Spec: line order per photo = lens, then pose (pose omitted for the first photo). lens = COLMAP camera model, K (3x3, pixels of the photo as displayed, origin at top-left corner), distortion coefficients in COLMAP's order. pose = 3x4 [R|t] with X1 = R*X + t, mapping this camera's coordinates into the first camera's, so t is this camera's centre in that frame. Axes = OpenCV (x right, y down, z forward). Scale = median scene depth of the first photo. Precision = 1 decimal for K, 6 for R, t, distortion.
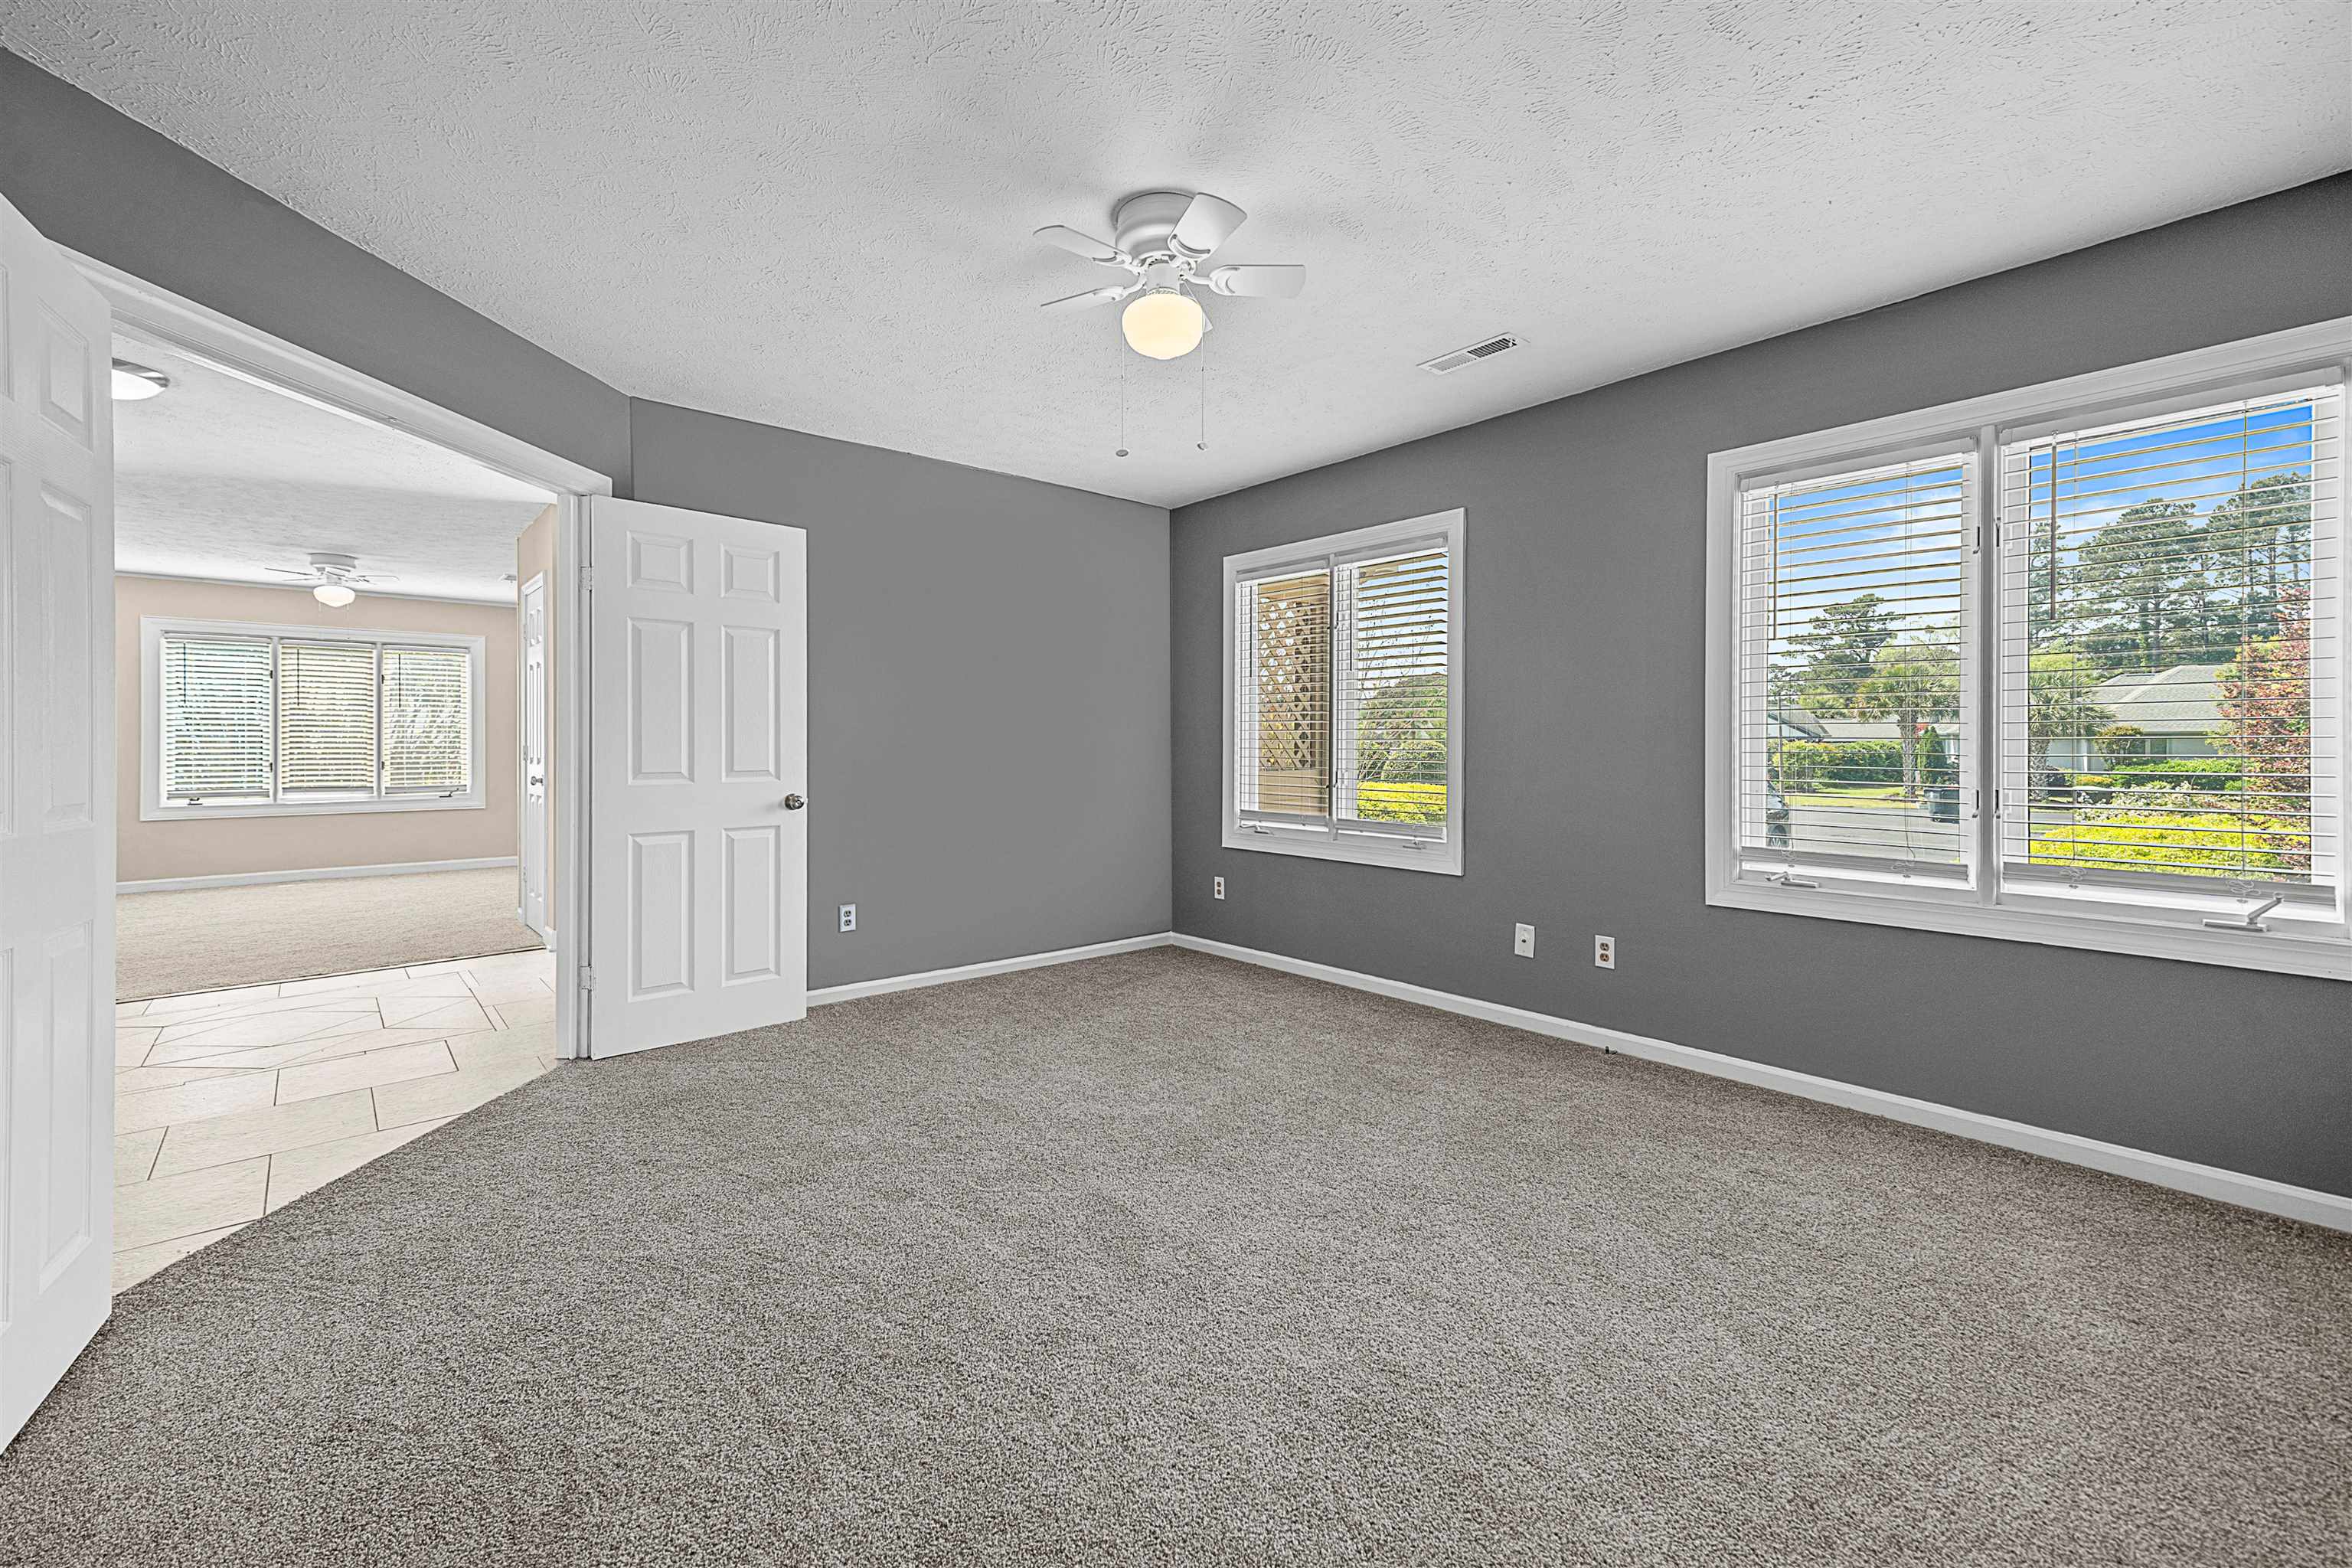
lens RADIAL K [[958.0, 0, 1130.9], [0, 958.0, 750.4], [0, 0, 1]] dist [0.024813, -0.001921]
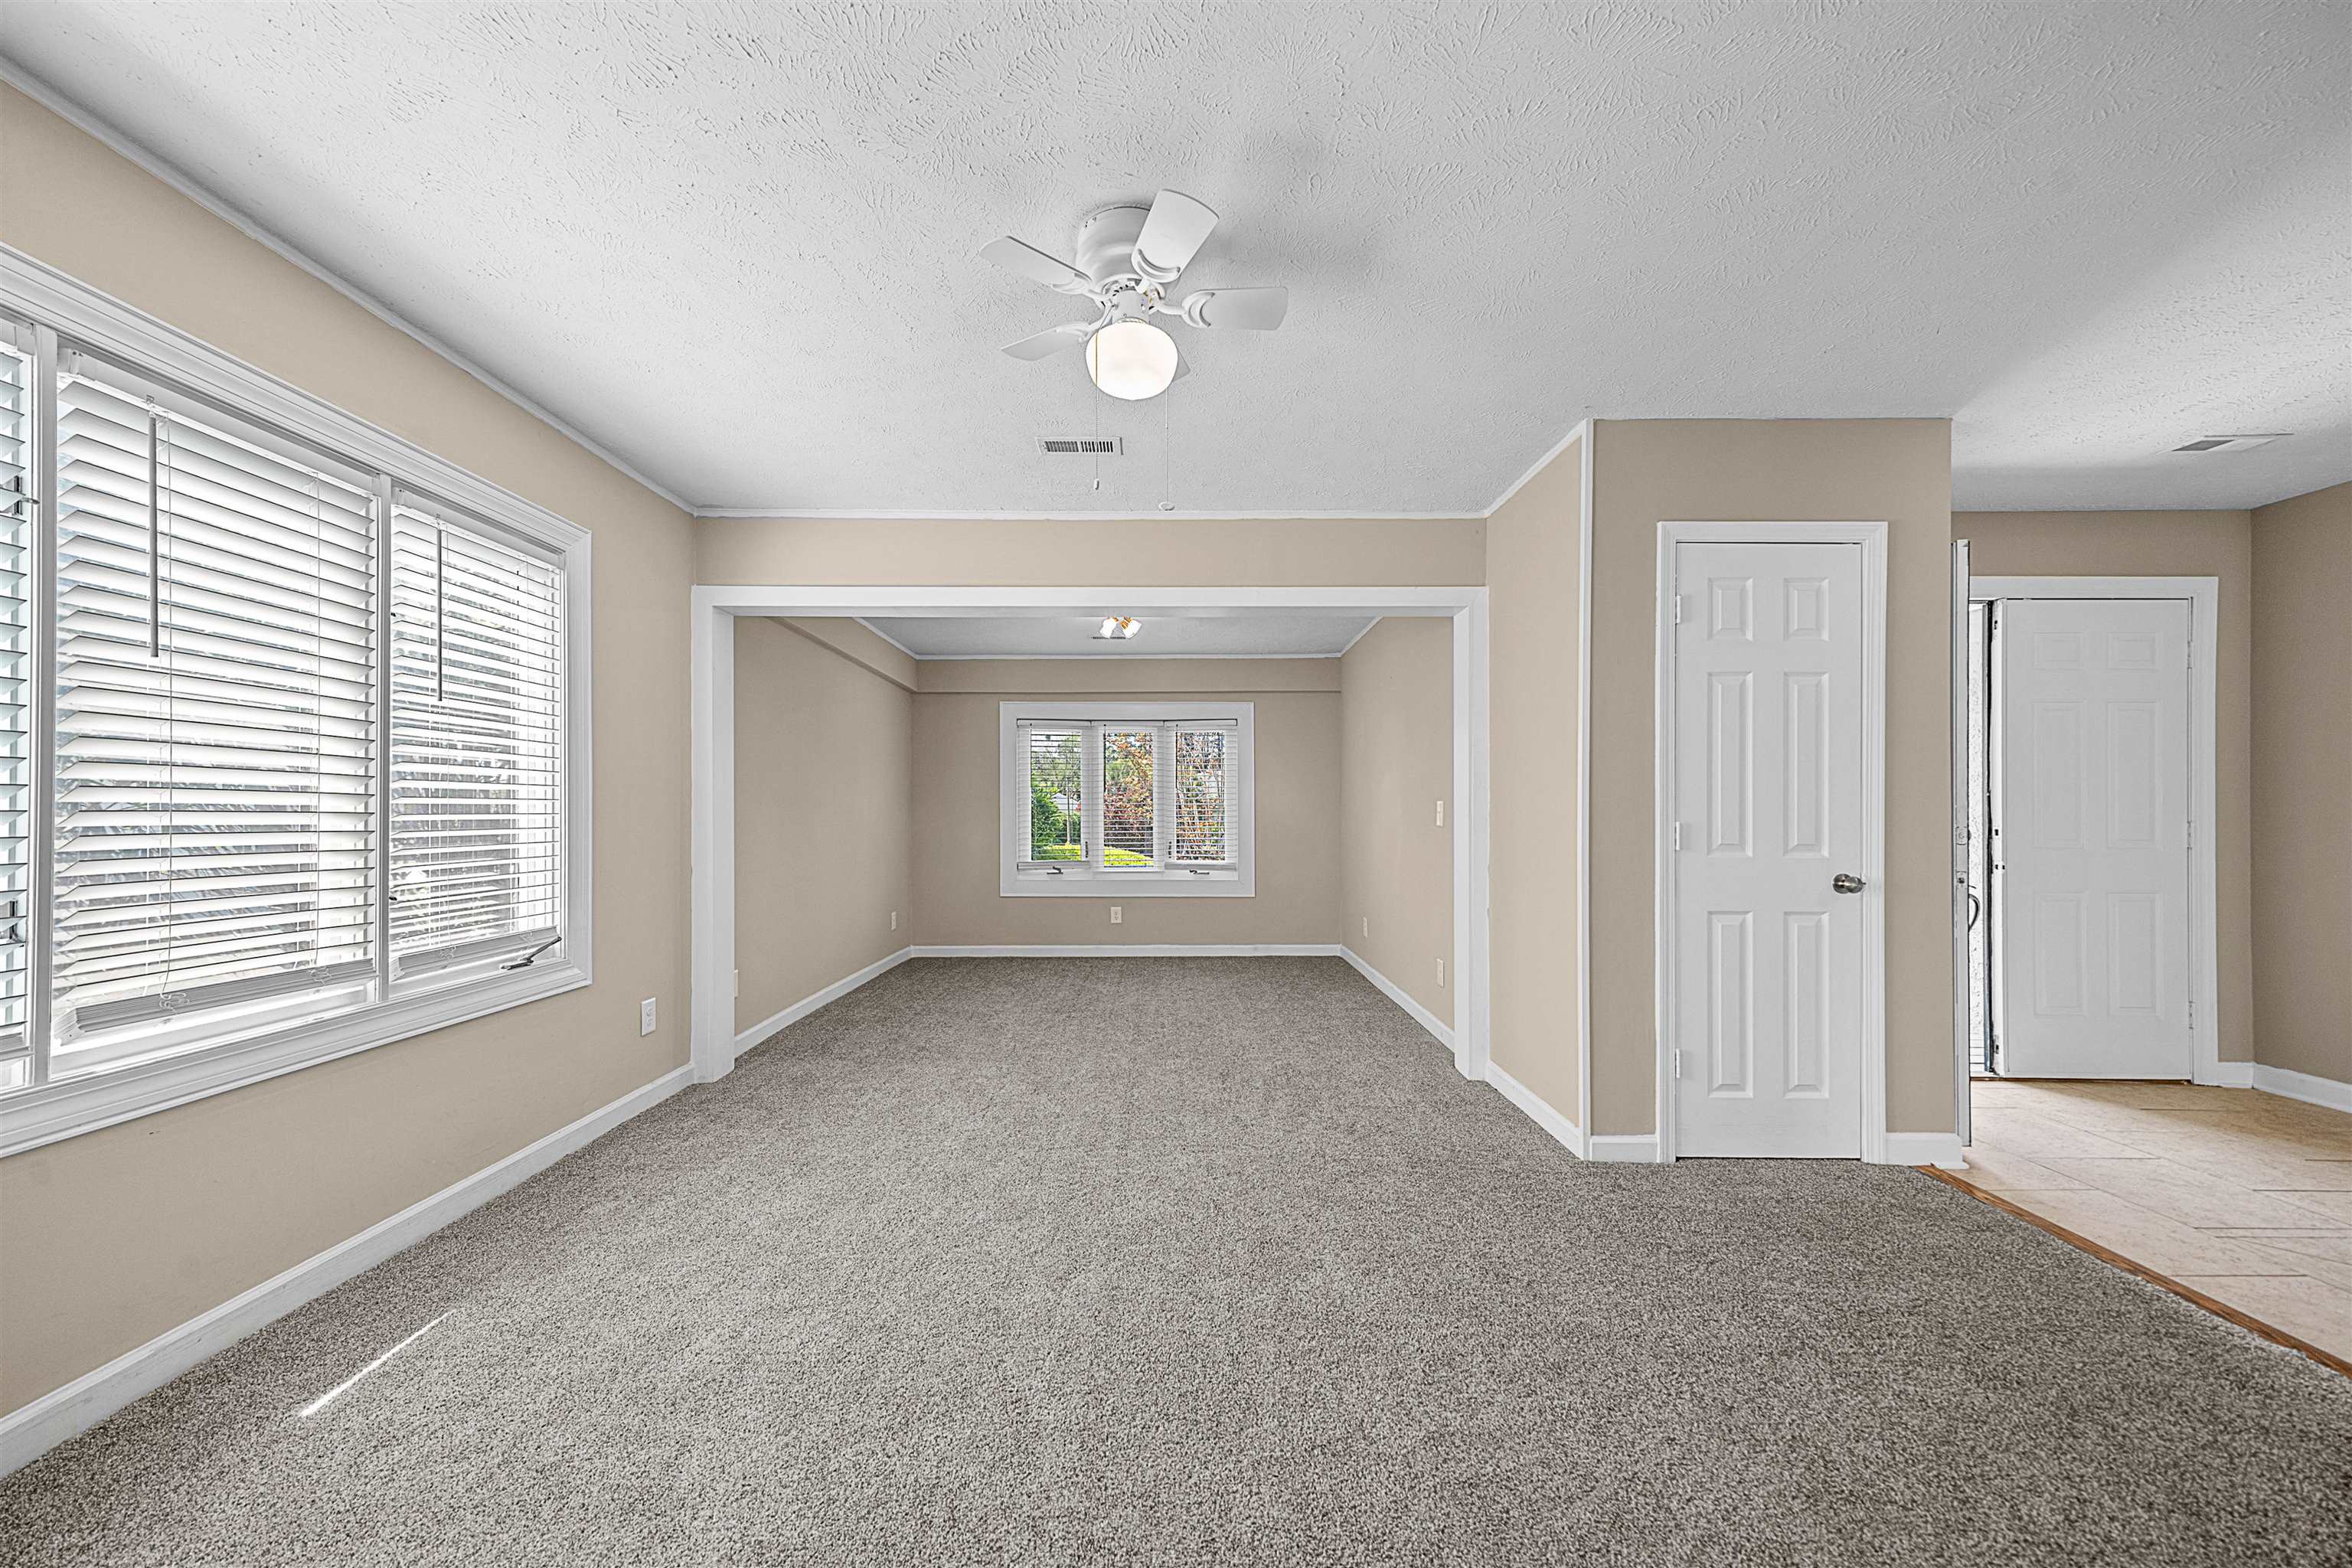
lens RADIAL K [[851.5, 0, 1161.1], [0, 851.5, 808.5], [0, 0, 1]] dist [0.019482, -0.000196]
pose [[0.644303, 0.006689, 0.764741, -0.875468], [0.001035, 0.999953, -0.009618, -0.006020], [-0.764770, 0.006988, 0.644266, 0.686145]]
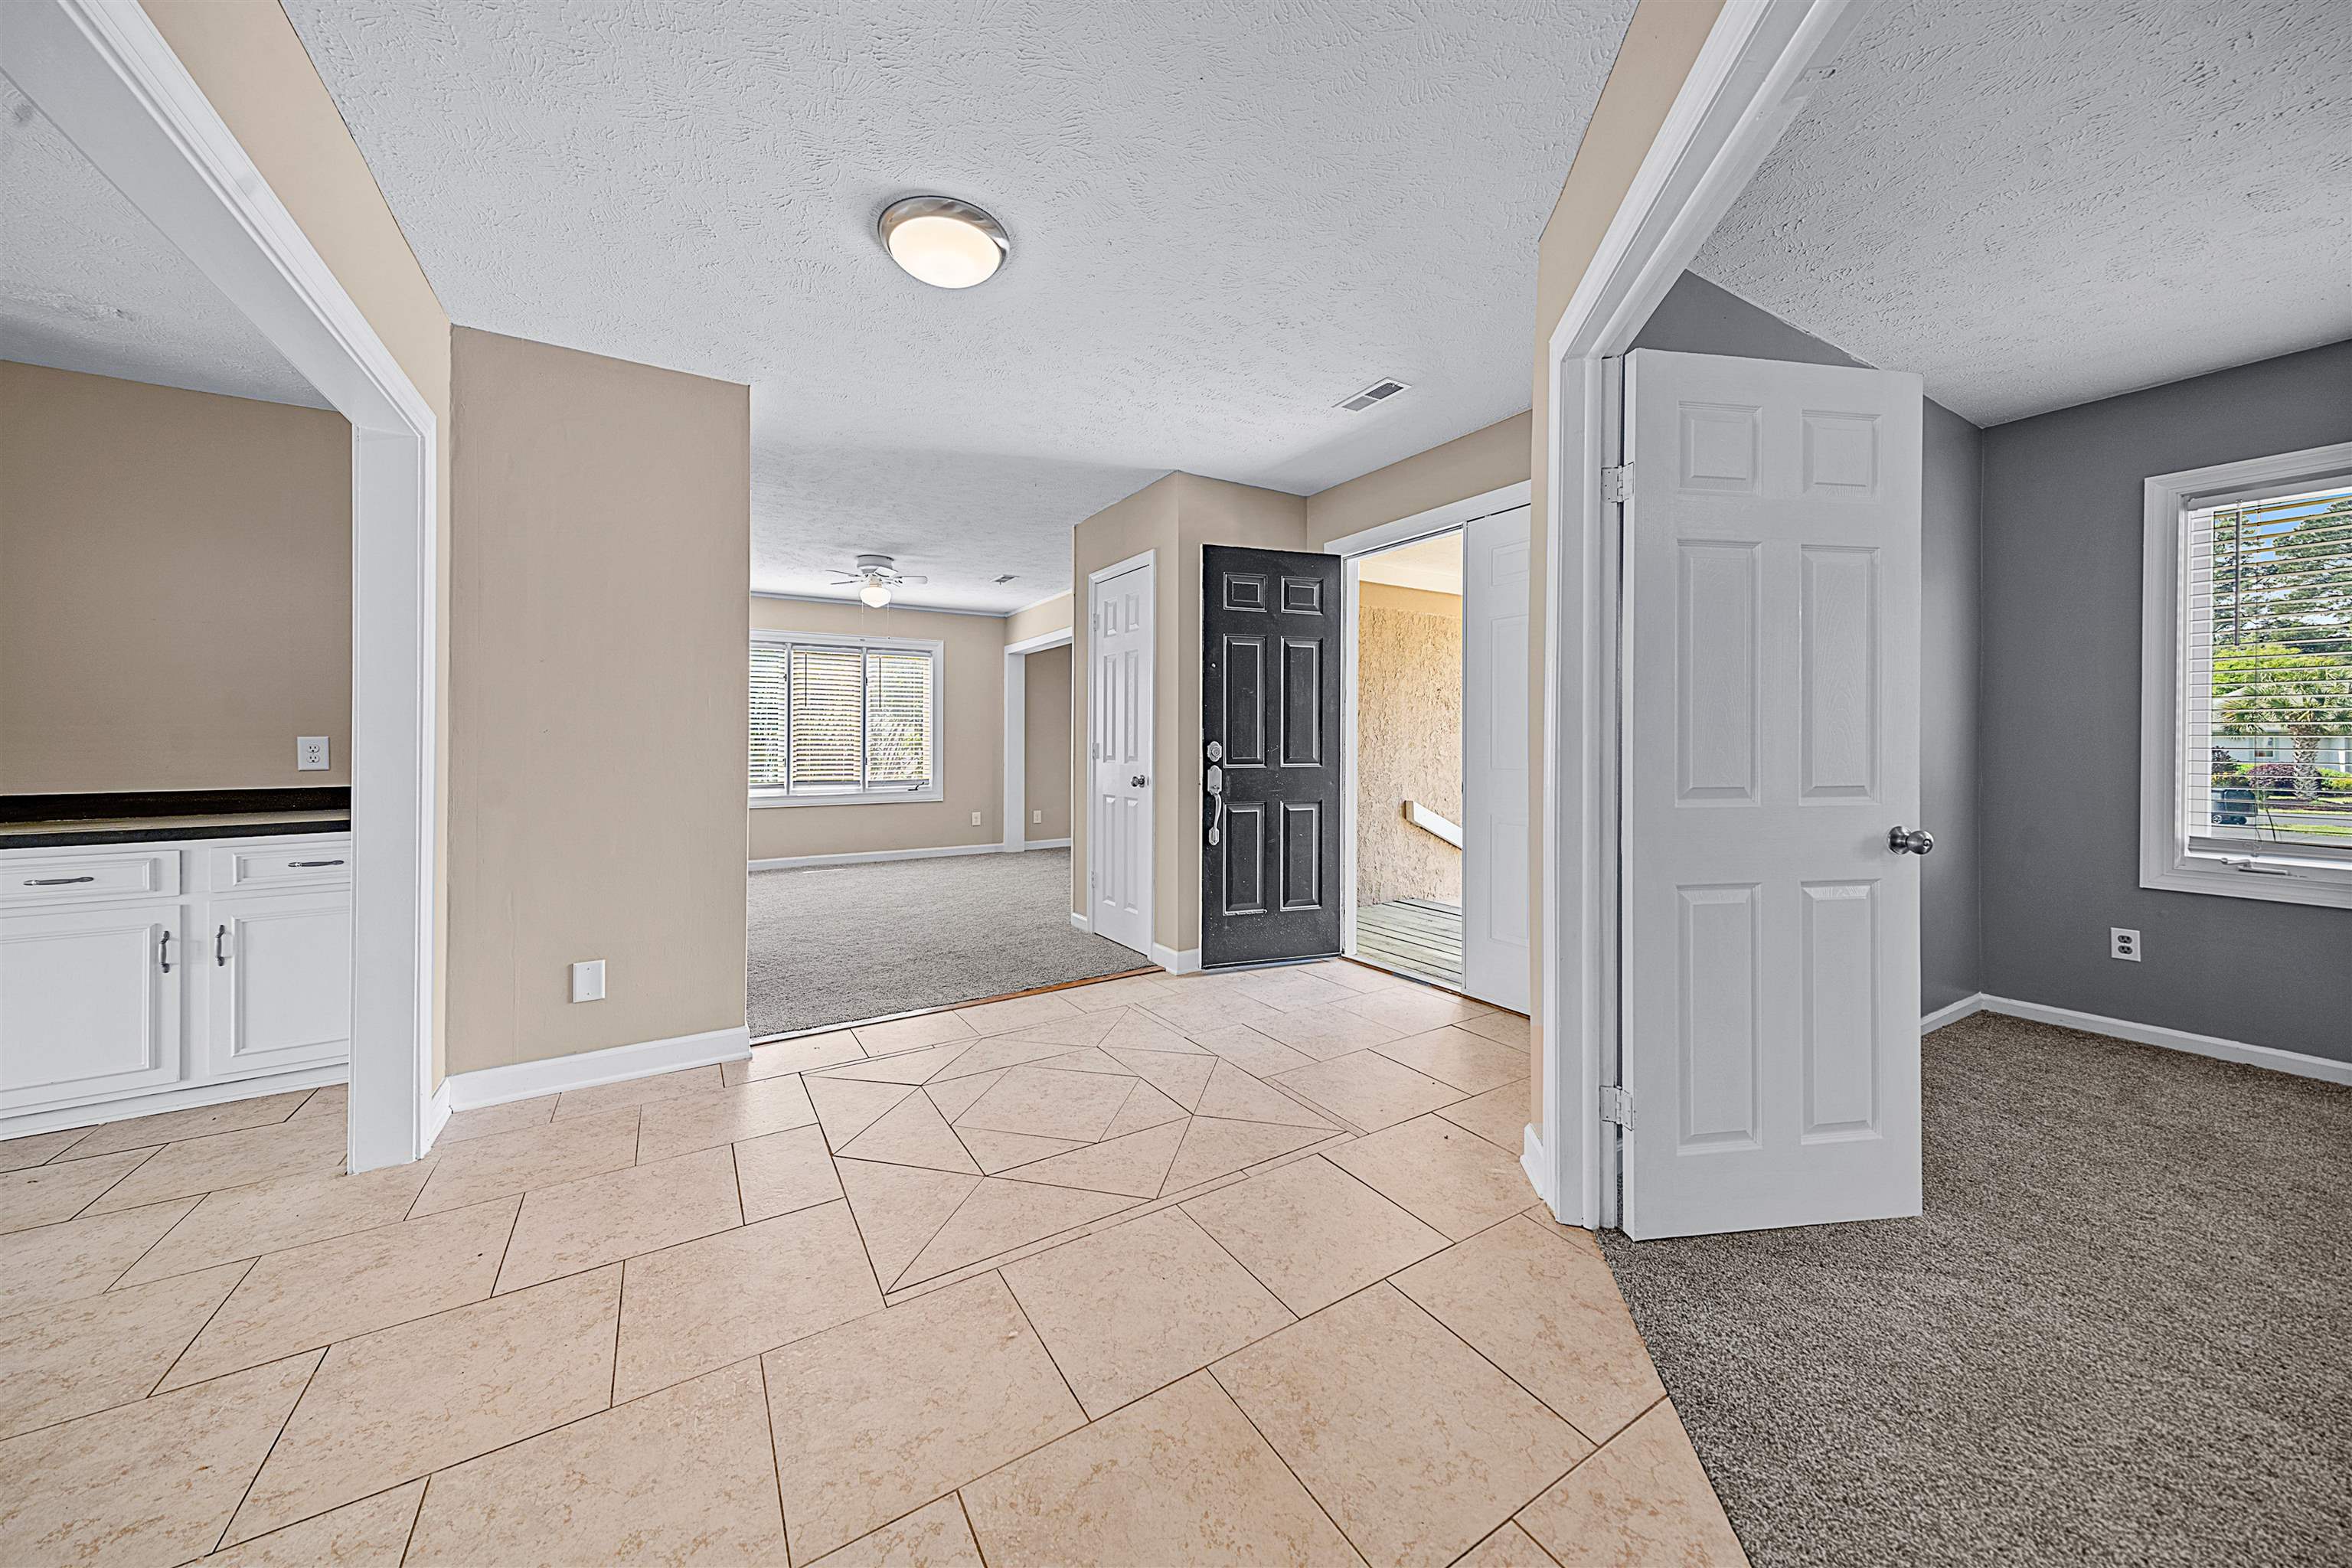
lens RADIAL K [[818.1, 0, 1176.5], [0, 818.1, 741.3], [0, 0, 1]] dist [0.011816, -0.000081]
pose [[0.987053, 0.002548, -0.160373, -0.304730], [-0.004099, 0.999948, -0.009340, 0.001025], [0.160341, 0.009876, 0.987012, 0.167094]]
